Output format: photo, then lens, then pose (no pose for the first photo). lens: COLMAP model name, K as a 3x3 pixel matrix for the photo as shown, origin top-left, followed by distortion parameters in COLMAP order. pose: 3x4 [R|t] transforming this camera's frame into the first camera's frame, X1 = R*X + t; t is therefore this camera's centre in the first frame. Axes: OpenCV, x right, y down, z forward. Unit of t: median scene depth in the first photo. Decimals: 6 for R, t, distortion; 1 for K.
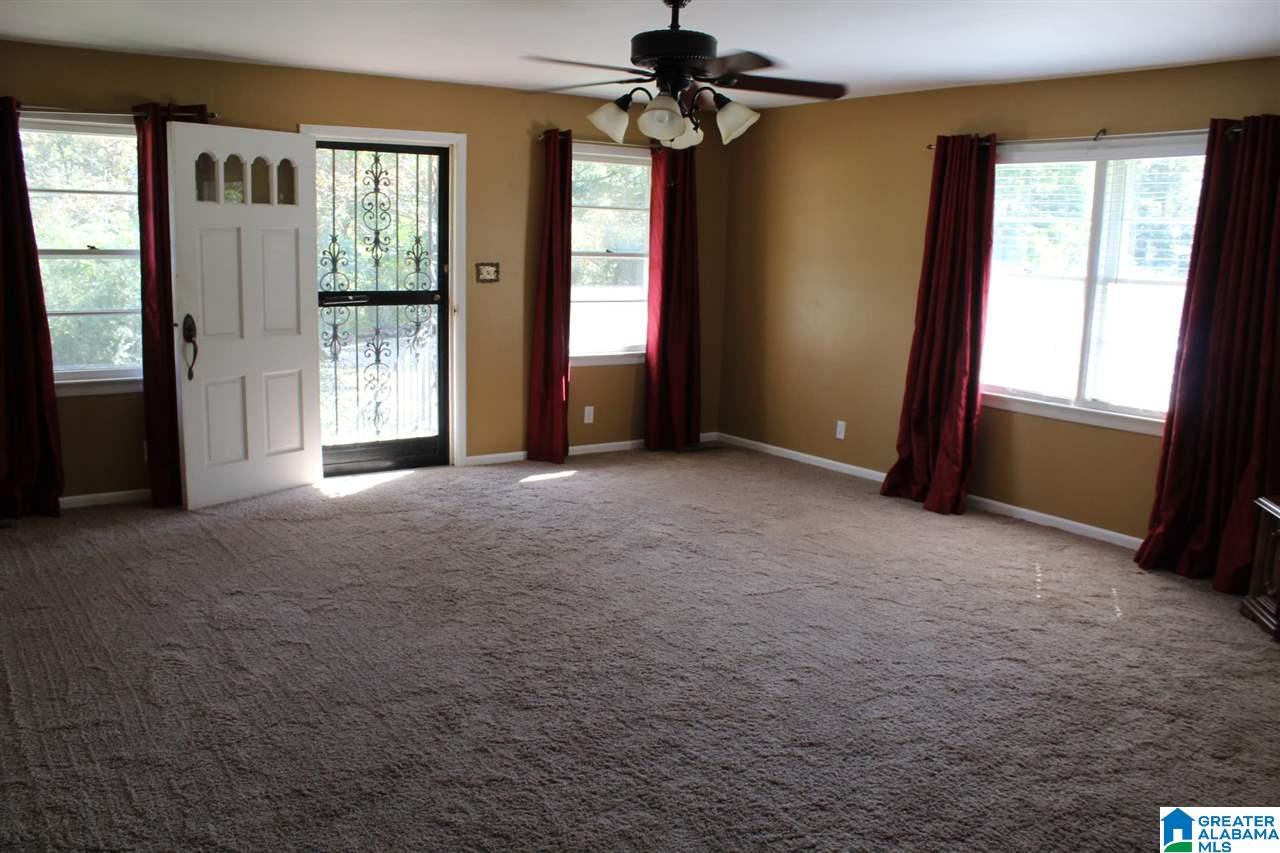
lens RADIAL K [[1049.5, 0, 640.0], [0, 1049.5, 426.5], [0, 0, 1]] dist [-0.166035, 0.156540]
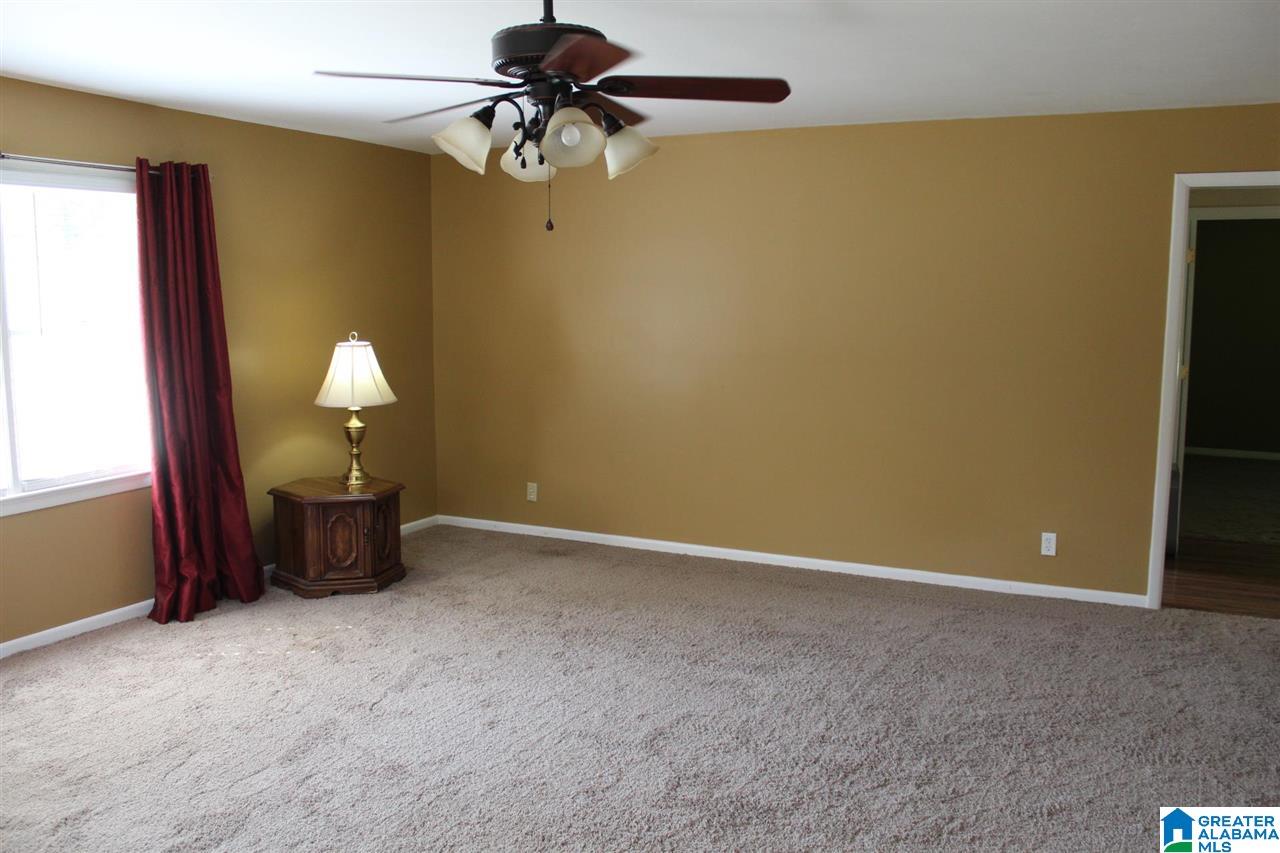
lens RADIAL K [[1049.5, 0, 640.0], [0, 1049.5, 426.5], [0, 0, 1]] dist [-0.166035, 0.156540]
pose [[-0.467163, -0.141766, 0.872732, -0.619570], [0.141544, 0.962341, 0.232089, -0.239163], [-0.872768, 0.231953, -0.429504, 1.181566]]
